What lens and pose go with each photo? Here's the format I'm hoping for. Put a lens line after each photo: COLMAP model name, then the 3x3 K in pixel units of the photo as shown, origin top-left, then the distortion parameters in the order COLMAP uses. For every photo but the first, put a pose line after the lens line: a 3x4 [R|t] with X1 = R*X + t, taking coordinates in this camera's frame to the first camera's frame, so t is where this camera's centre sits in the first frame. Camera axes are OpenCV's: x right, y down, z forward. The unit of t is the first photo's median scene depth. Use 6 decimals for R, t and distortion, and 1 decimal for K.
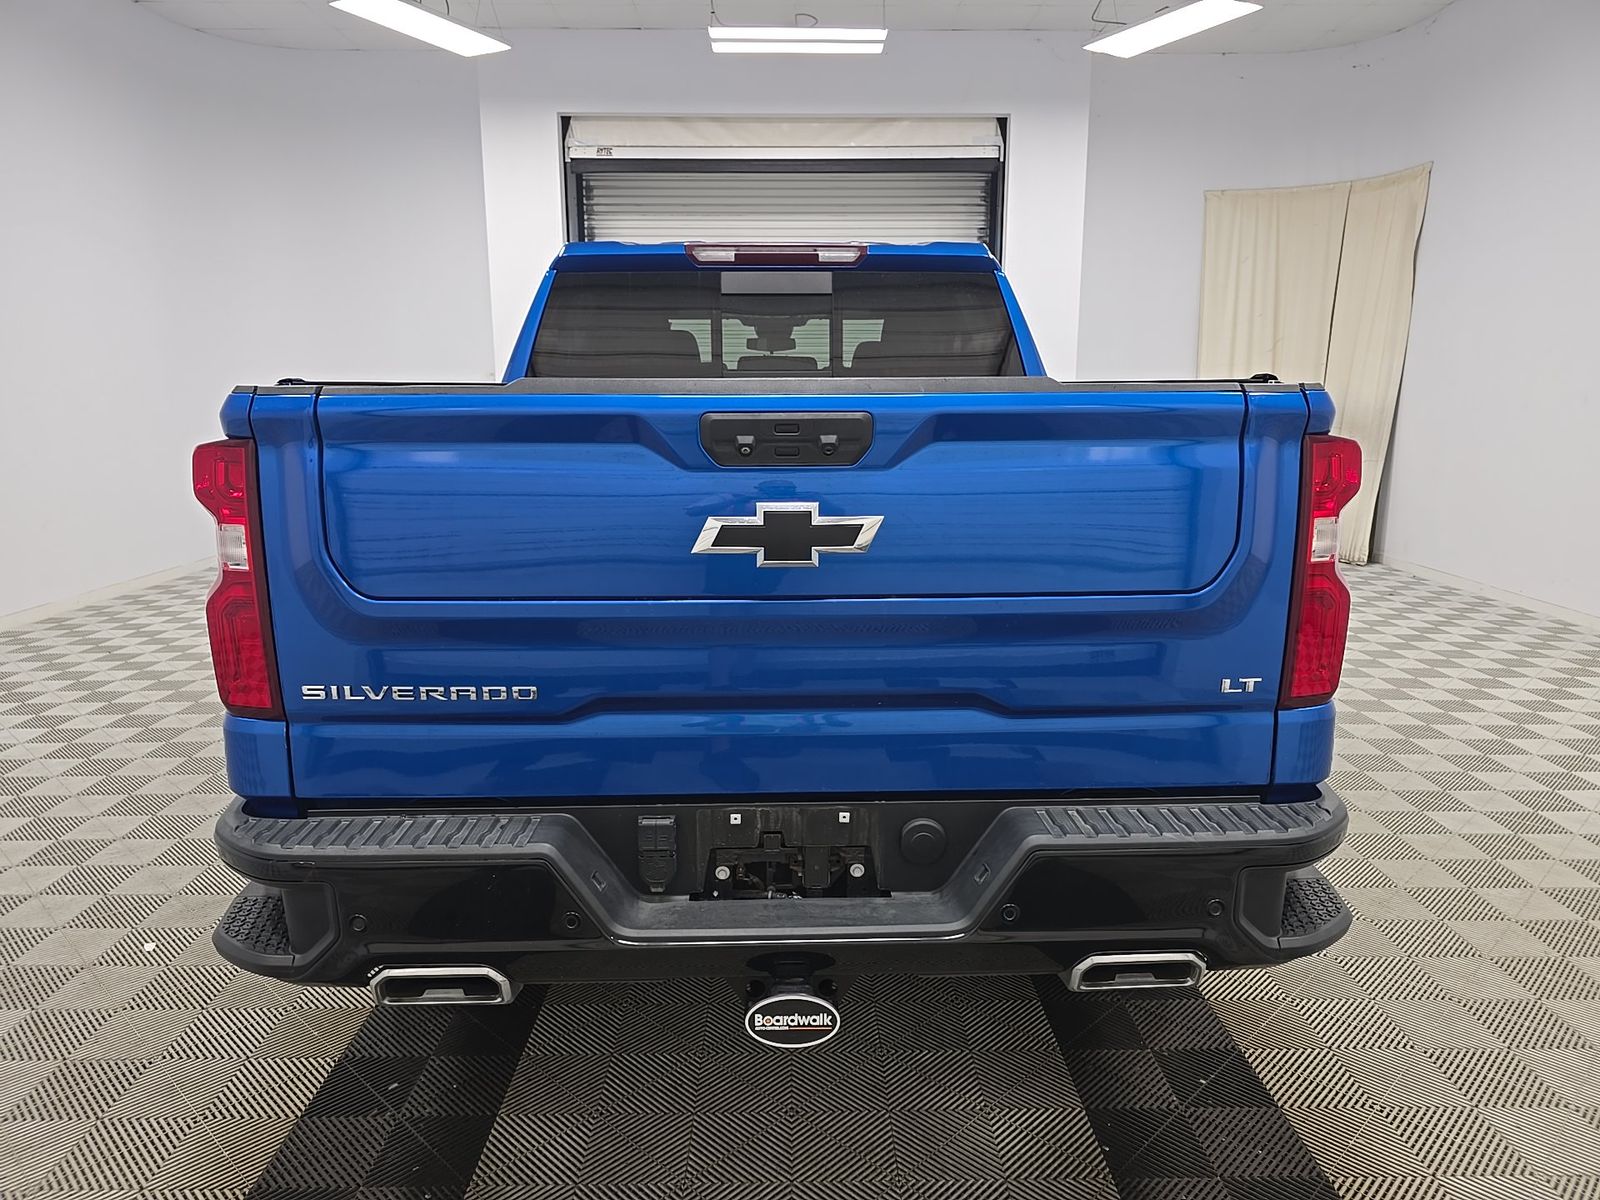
lens RADIAL K [[1081.1, 0, 800.0], [0, 1081.1, 600.0], [0, 0, 1]] dist [0.042249, -0.037146]
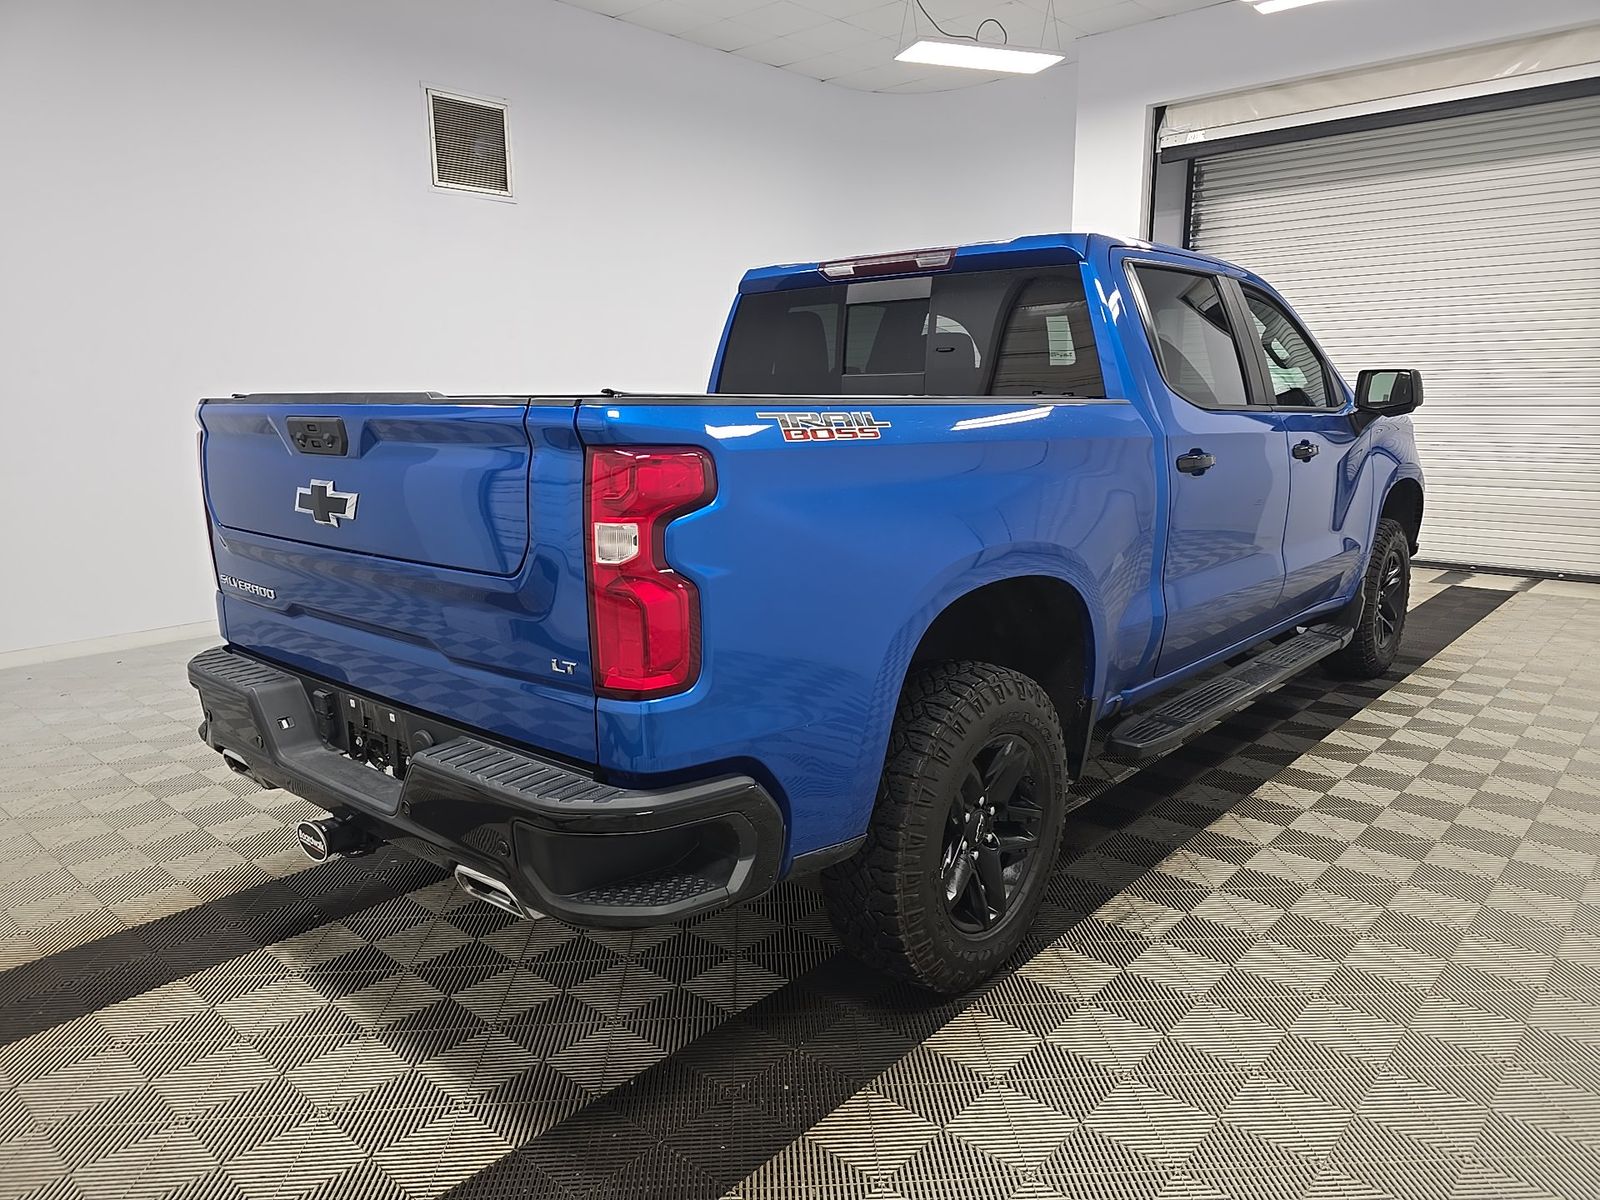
lens RADIAL K [[1081.1, 0, 800.0], [0, 1081.1, 600.0], [0, 0, 1]] dist [0.042249, -0.037146]
pose [[0.730280, 0.123672, -0.671860, 0.667896], [-0.117688, 0.991549, 0.054597, -0.039231], [0.672934, 0.039198, 0.738663, 0.166684]]
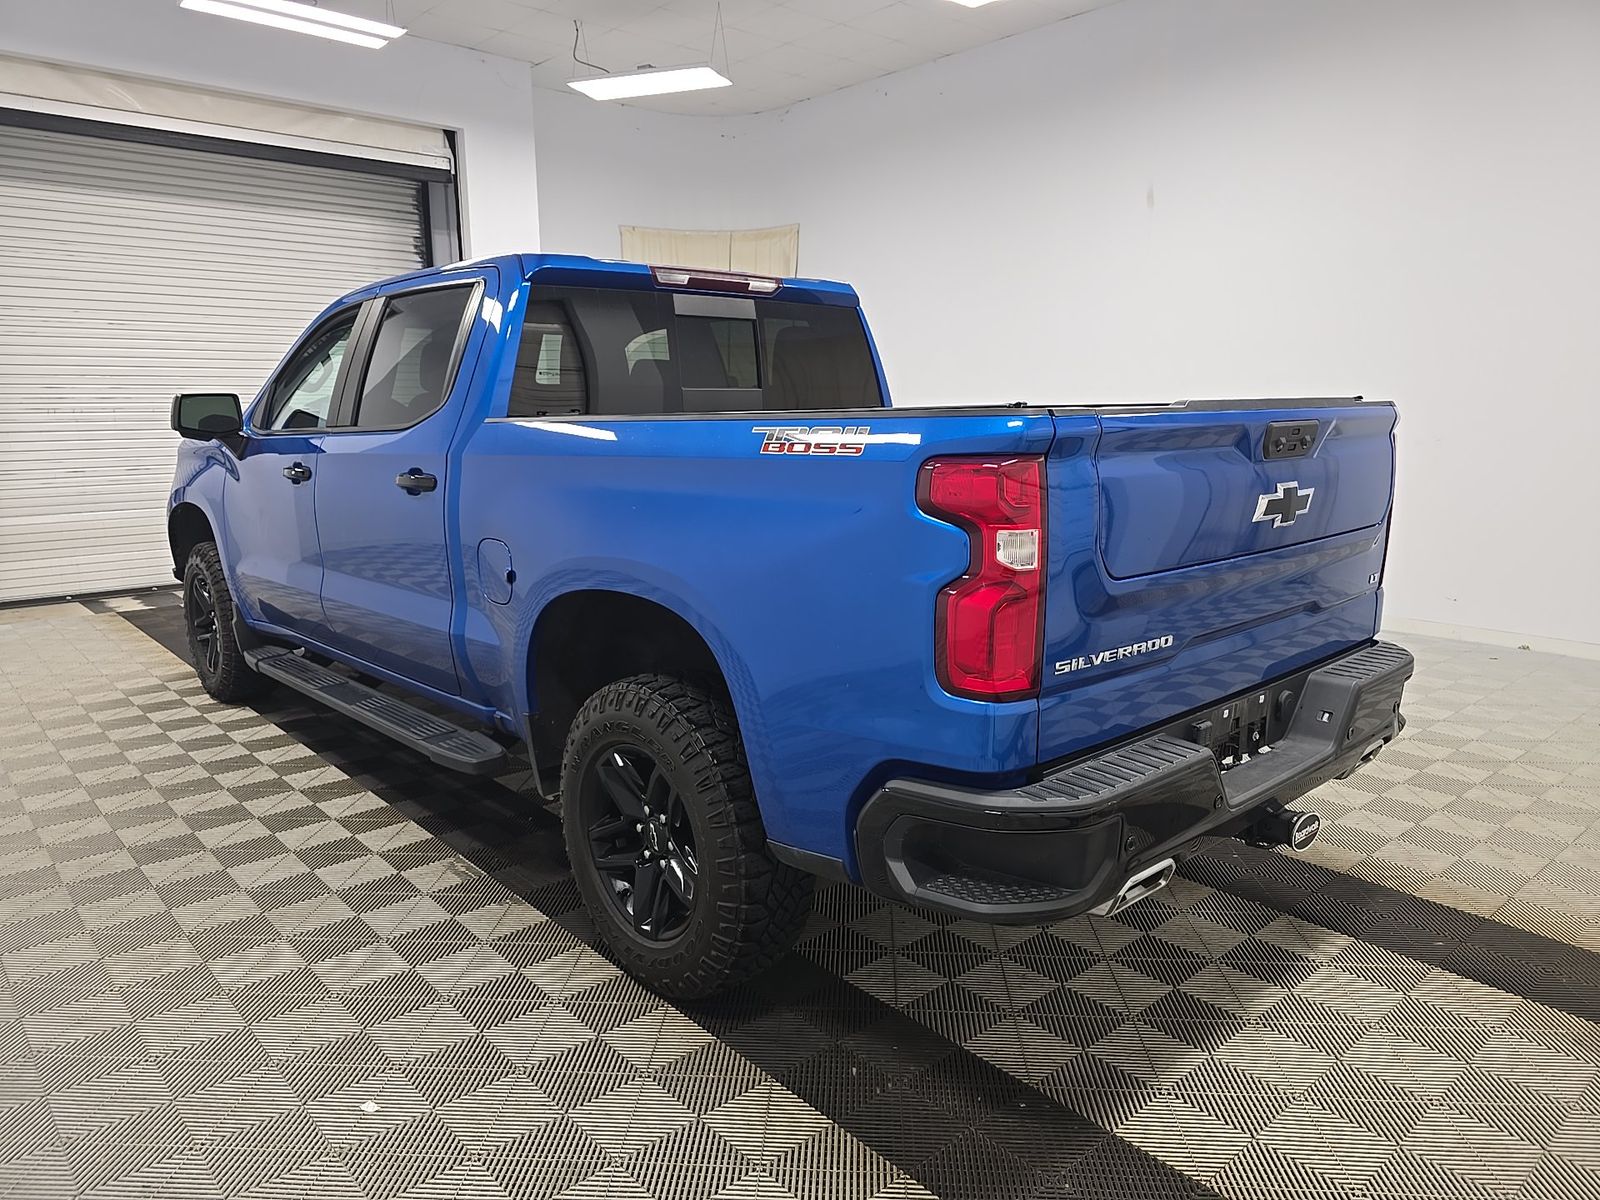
lens RADIAL K [[1081.1, 0, 800.0], [0, 1081.1, 600.0], [0, 0, 1]] dist [0.042249, -0.037146]
pose [[0.754324, -0.121699, 0.645124, -0.690001], [0.127764, 0.991093, 0.037574, -0.033108], [-0.643950, 0.054080, 0.763154, 0.137907]]
